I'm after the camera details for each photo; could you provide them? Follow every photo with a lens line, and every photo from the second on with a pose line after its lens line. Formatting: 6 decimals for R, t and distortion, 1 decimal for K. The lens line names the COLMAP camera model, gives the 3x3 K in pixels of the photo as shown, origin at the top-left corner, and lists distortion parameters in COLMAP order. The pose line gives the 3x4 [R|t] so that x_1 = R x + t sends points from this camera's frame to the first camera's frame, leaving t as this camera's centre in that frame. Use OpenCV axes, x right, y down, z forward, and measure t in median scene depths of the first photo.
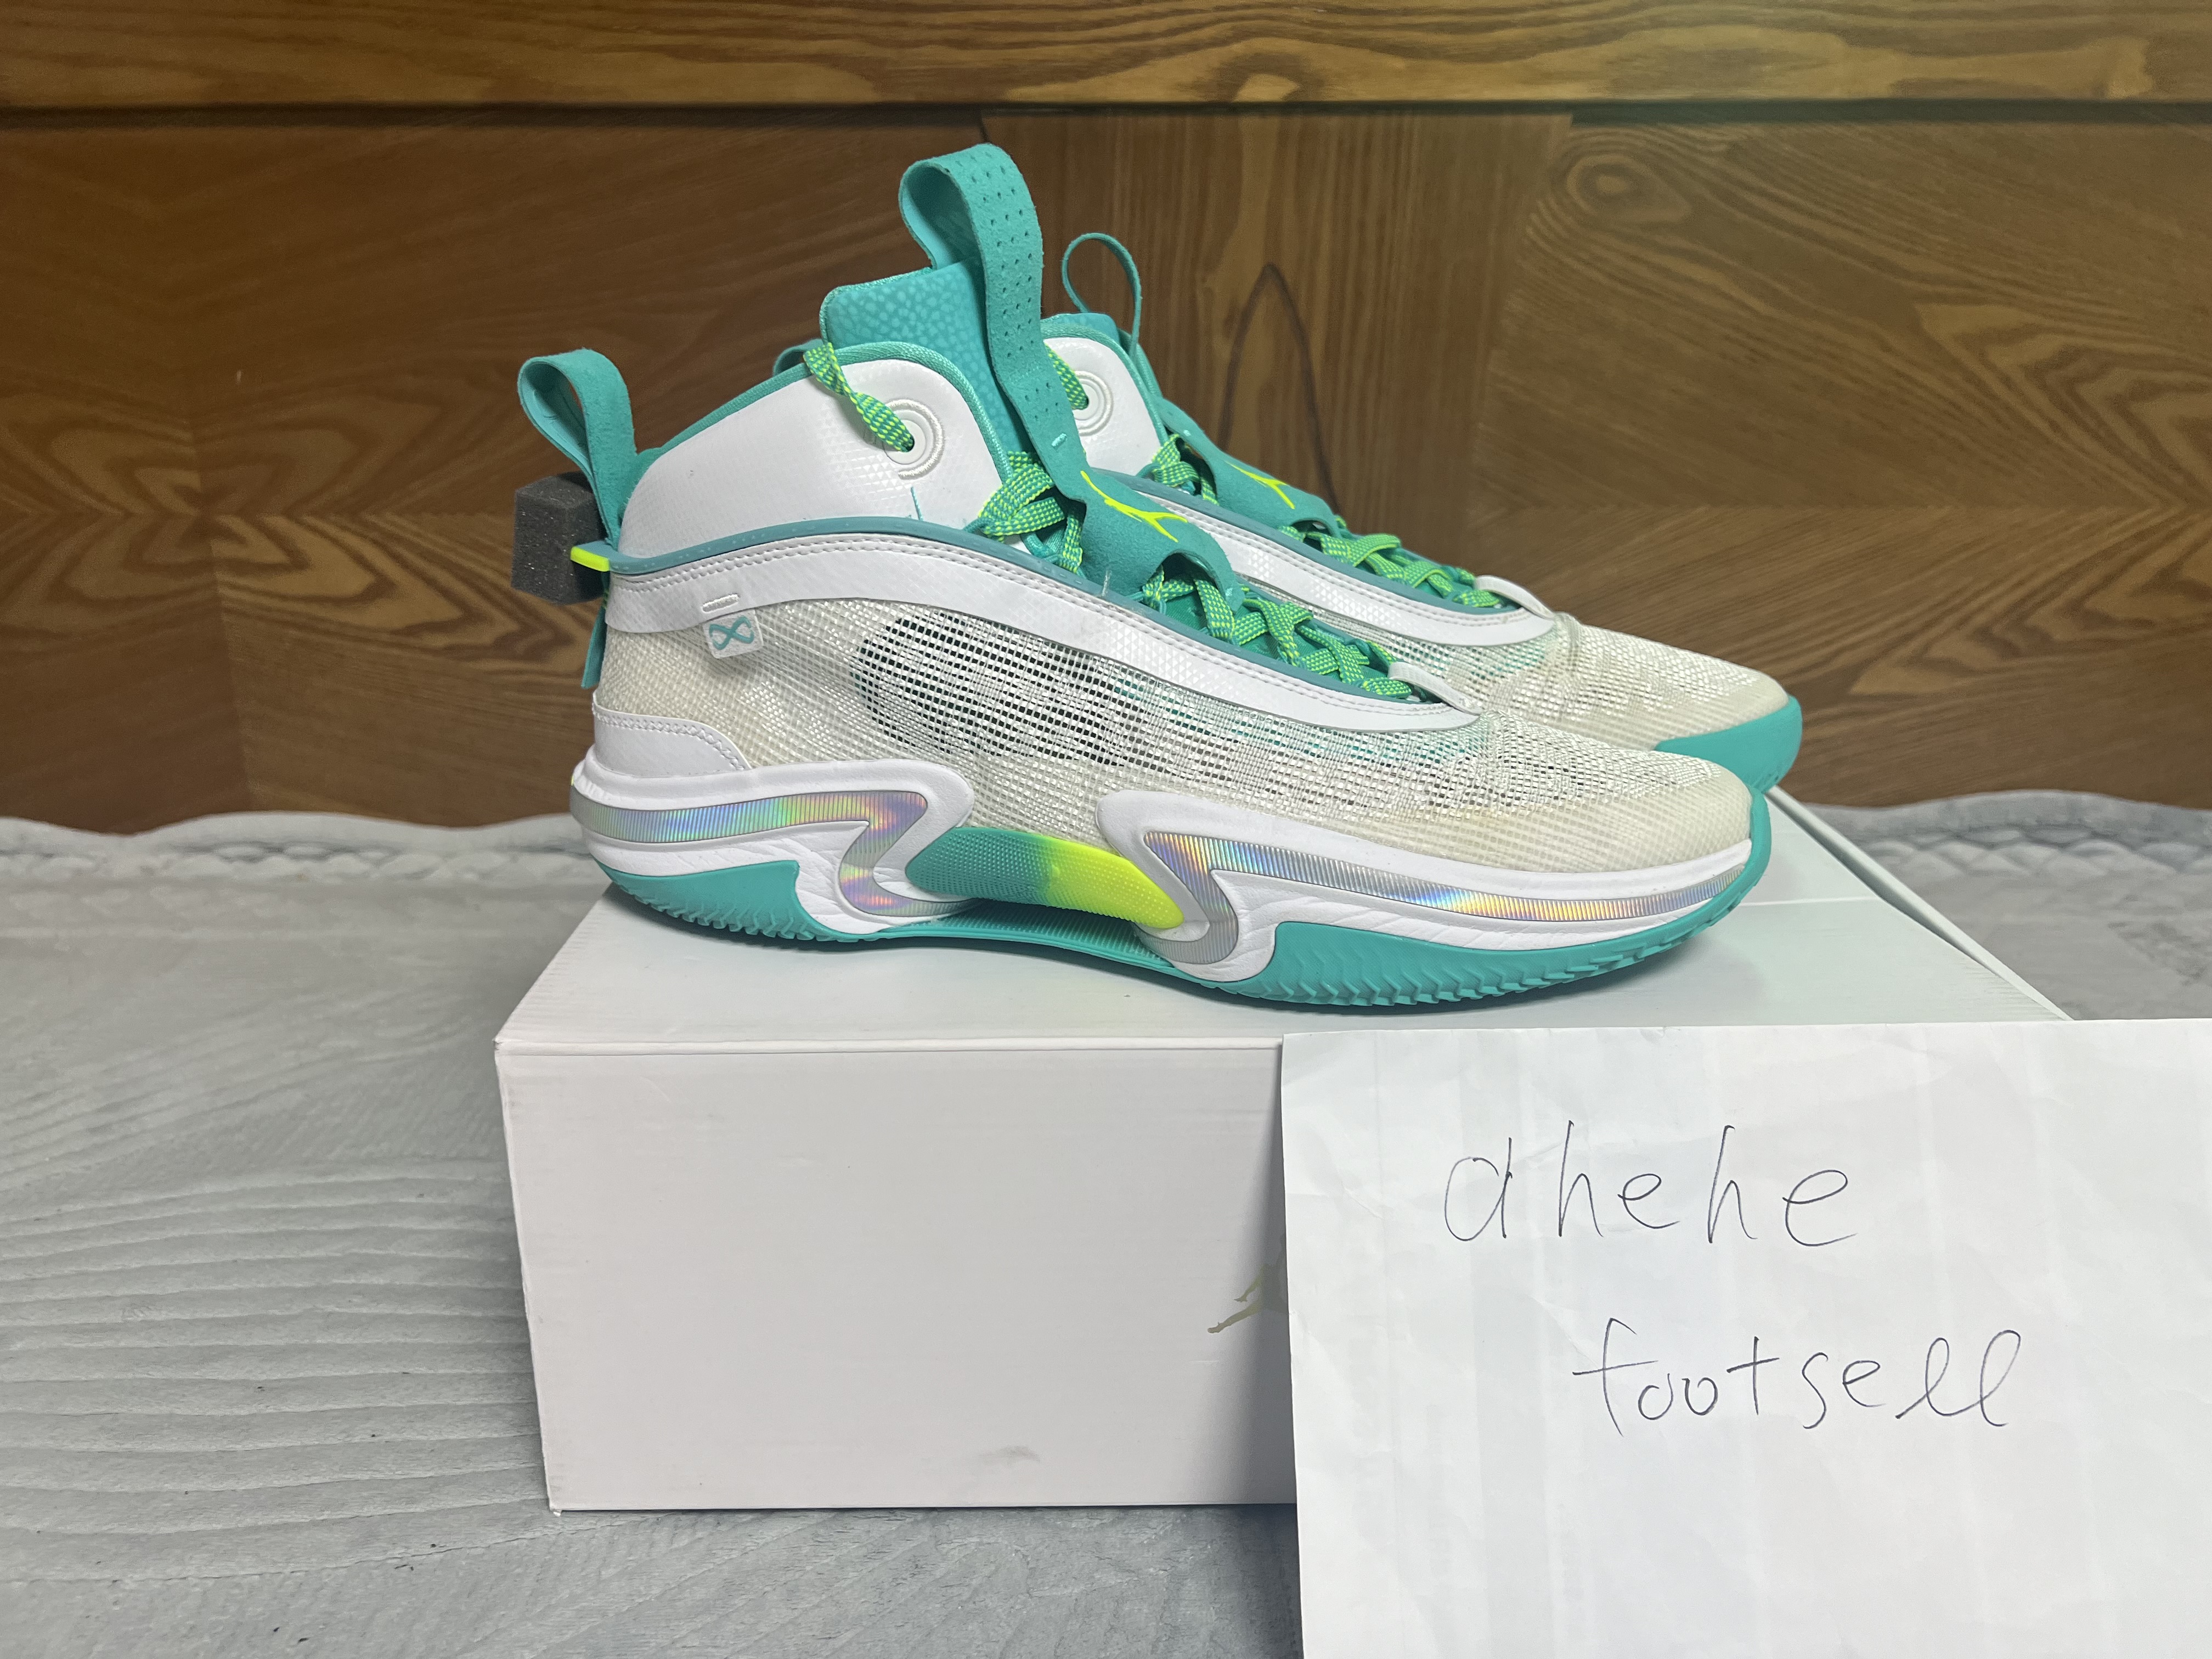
lens RADIAL K [[1723.5, 0, 1090.3], [0, 1723.5, 817.0], [0, 0, 1]] dist [0.022595, -0.034882]
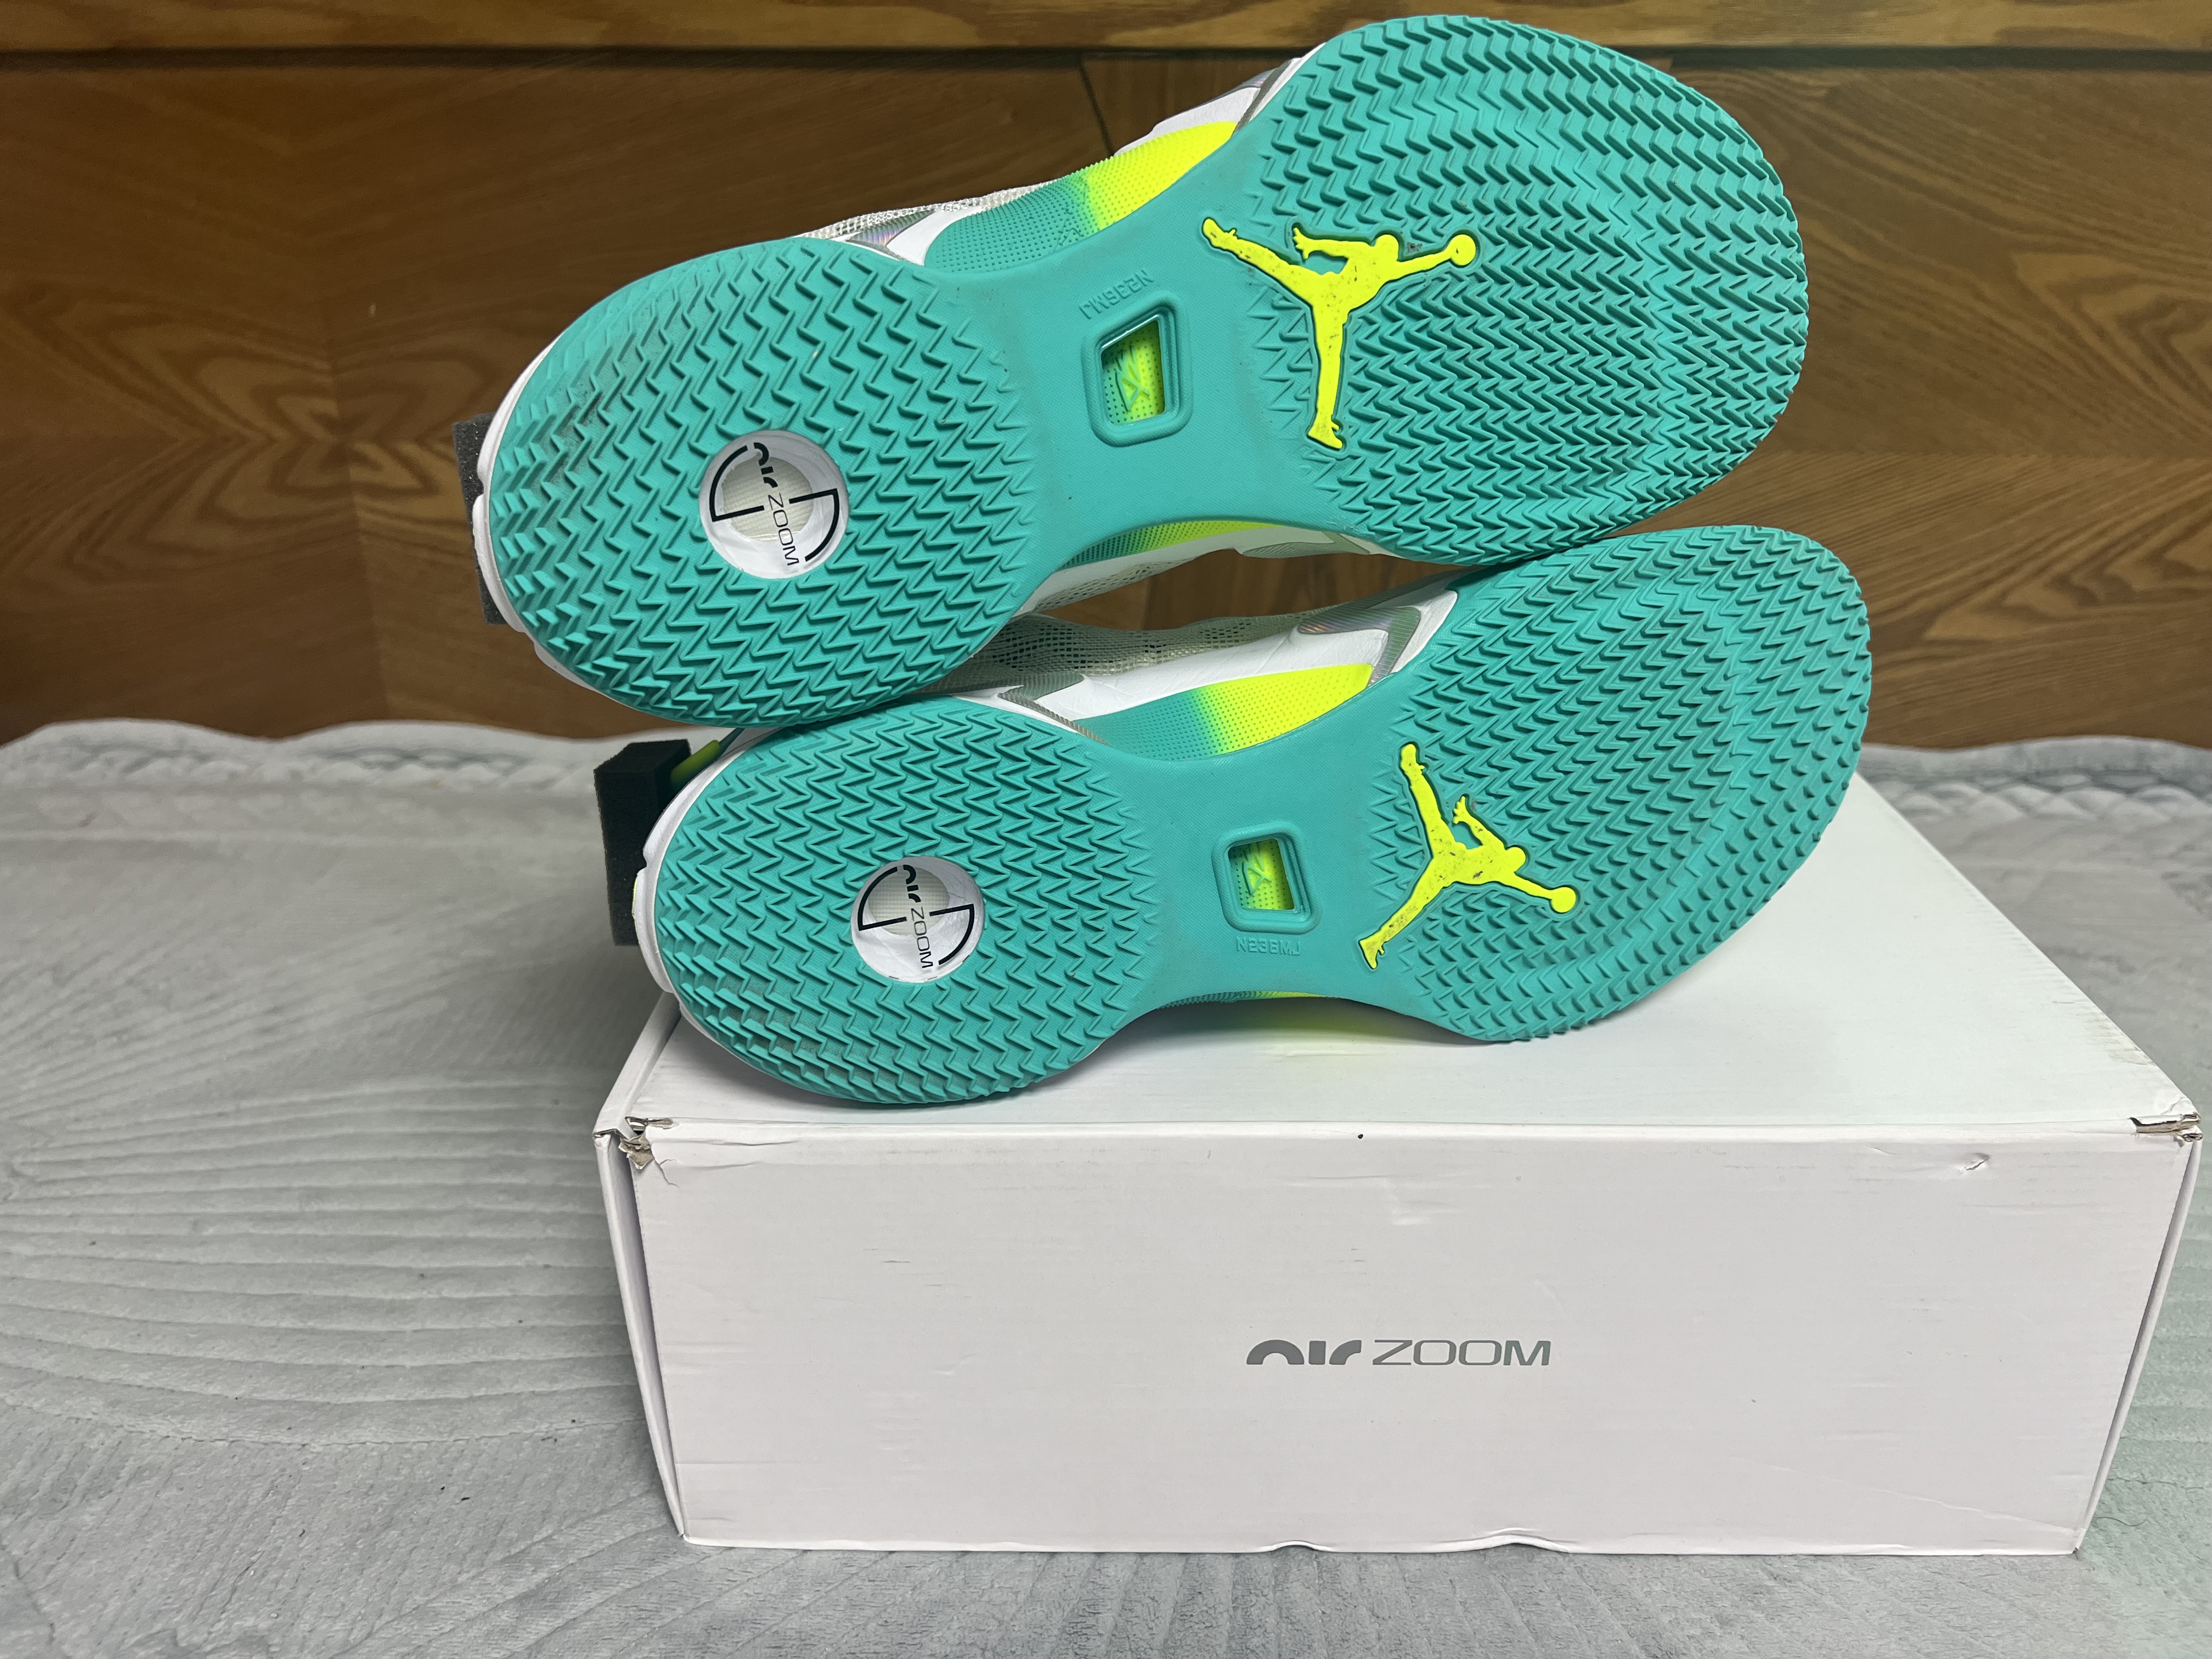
lens RADIAL K [[1712.1, 0, 1106.0], [0, 1712.1, 829.5], [0, 0, 1]] dist [0.039927, -0.061044]
pose [[0.998631, 0.023557, -0.046694, 0.008504], [-0.019537, 0.996209, 0.084766, -0.038065], [0.048514, -0.083738, 0.995306, -0.045457]]
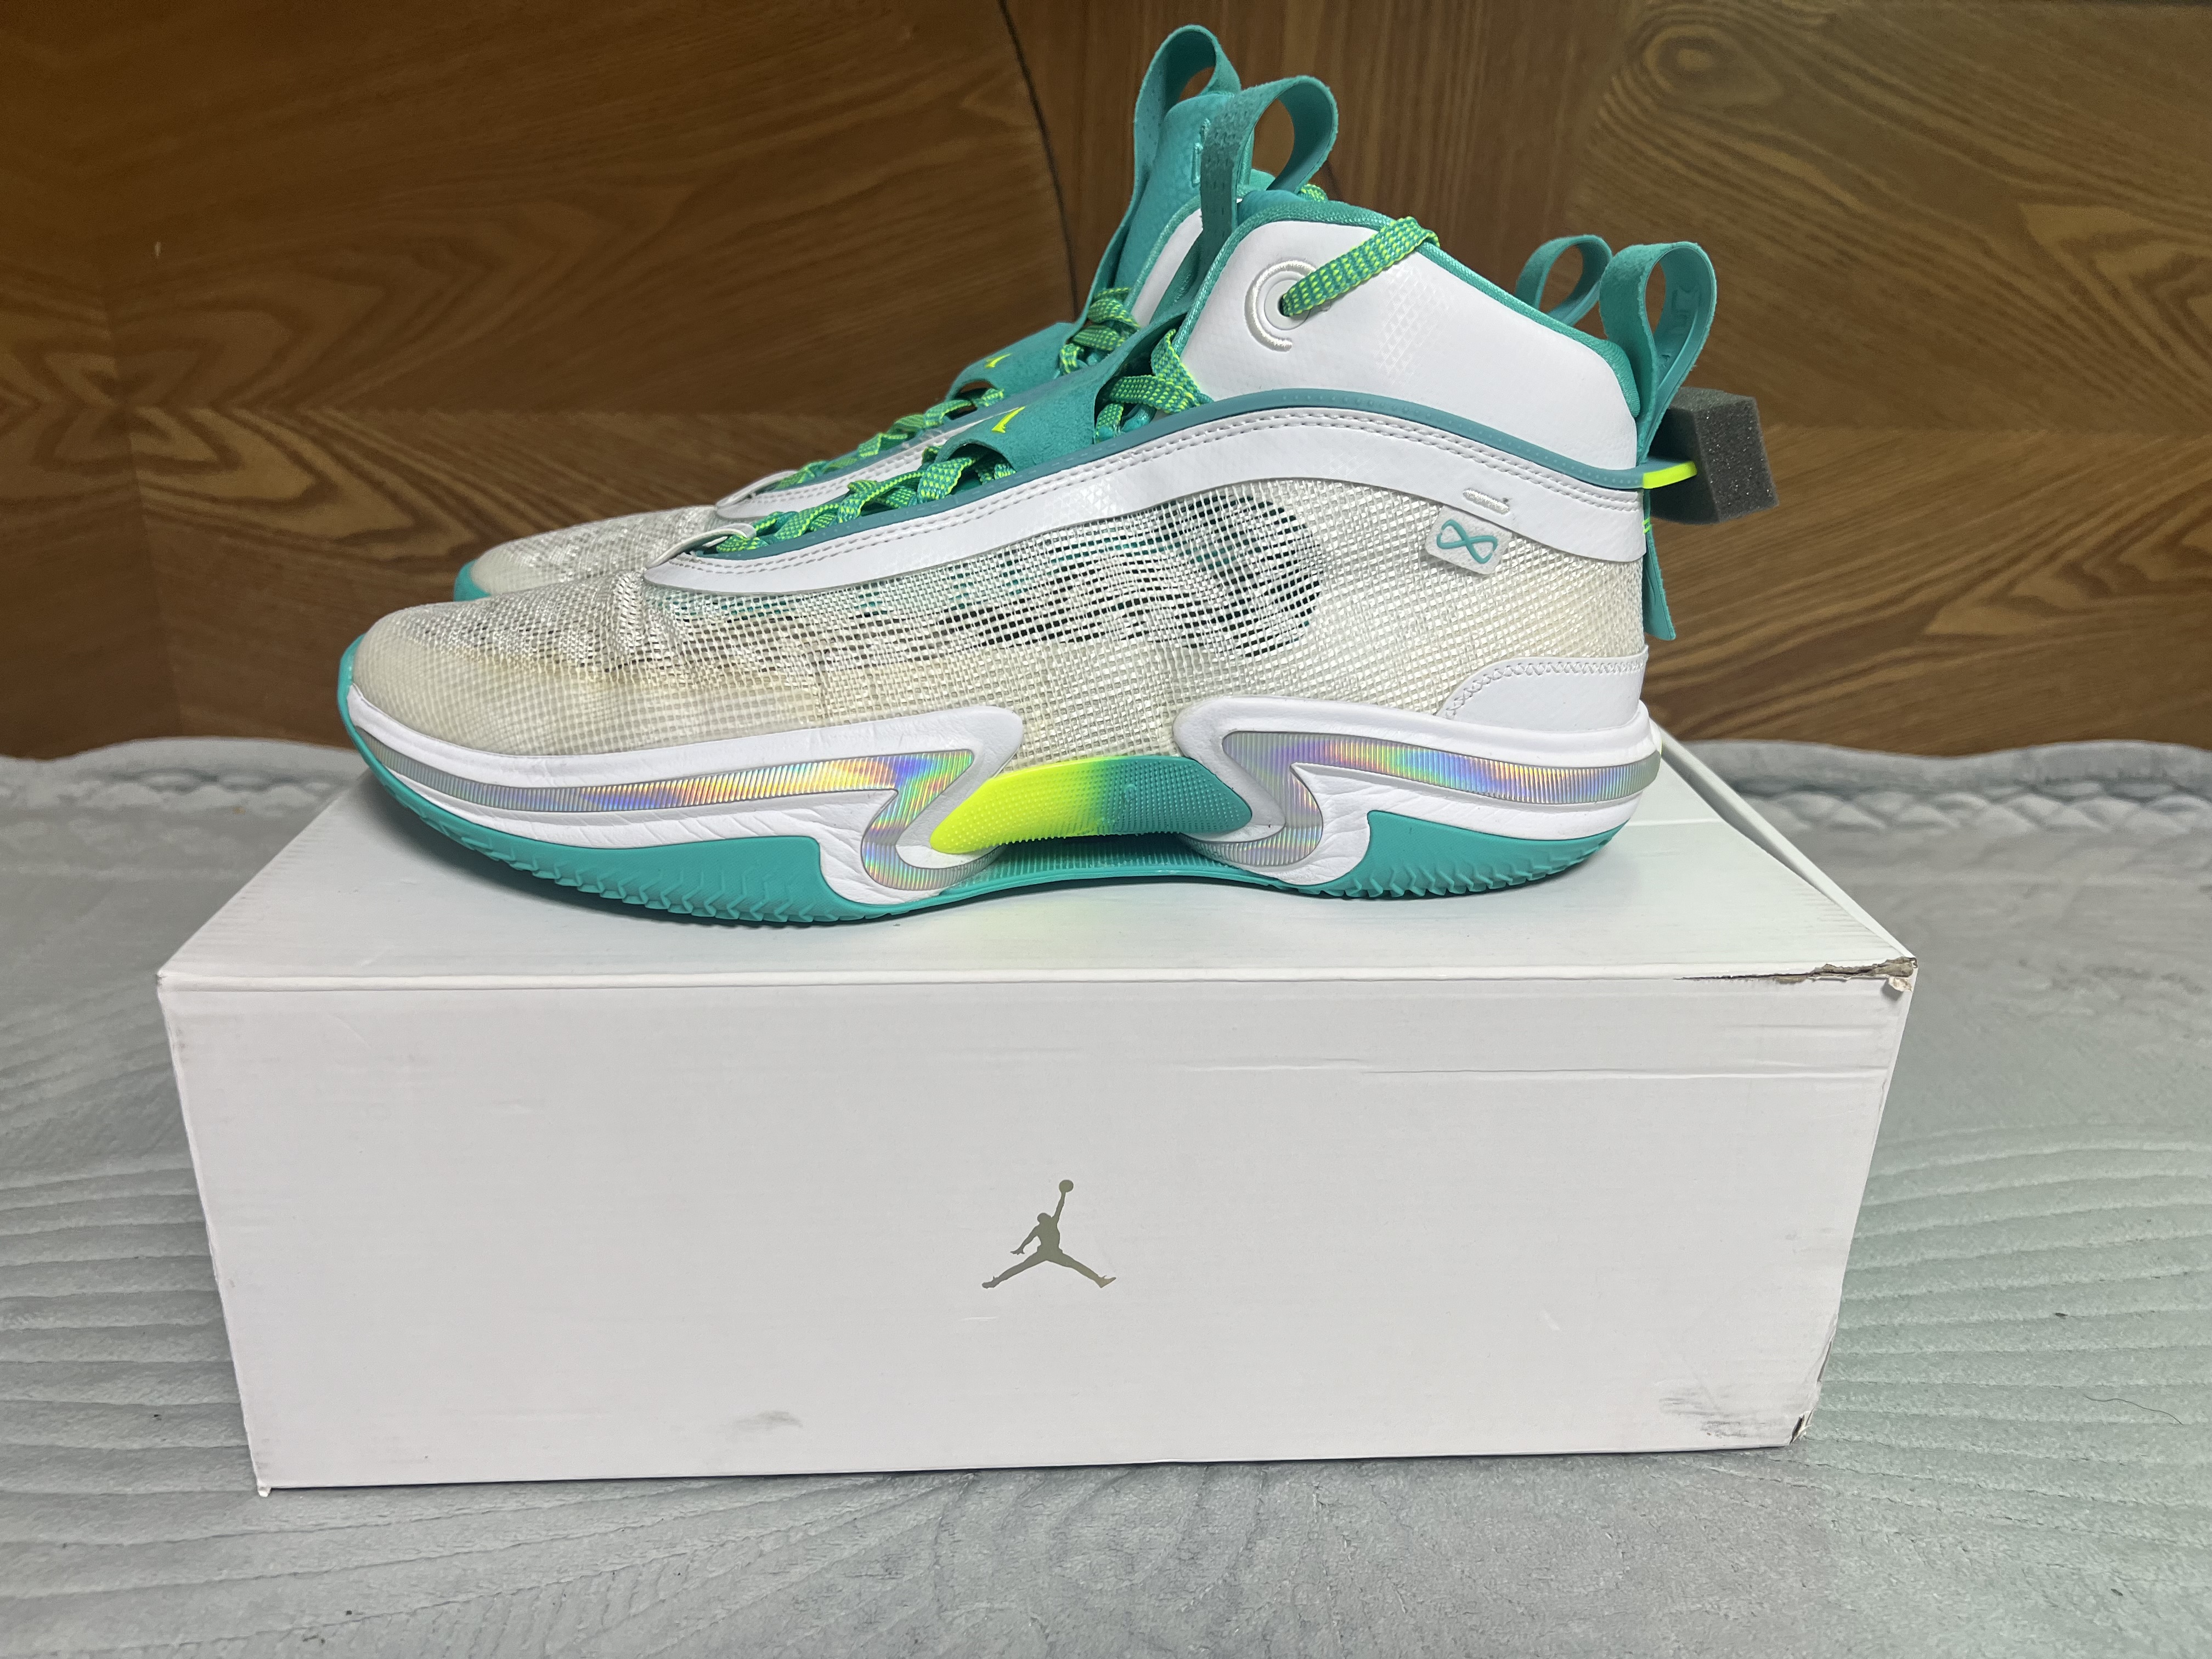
lens RADIAL K [[1719.2, 0, 1106.2], [0, 1719.2, 838.3], [0, 0, 1]] dist [0.036852, -0.058706]
pose [[0.999738, 0.012940, 0.018890, -0.015818], [-0.013909, 0.998546, 0.052080, -0.004325], [-0.018188, -0.052329, 0.998464, 0.084462]]
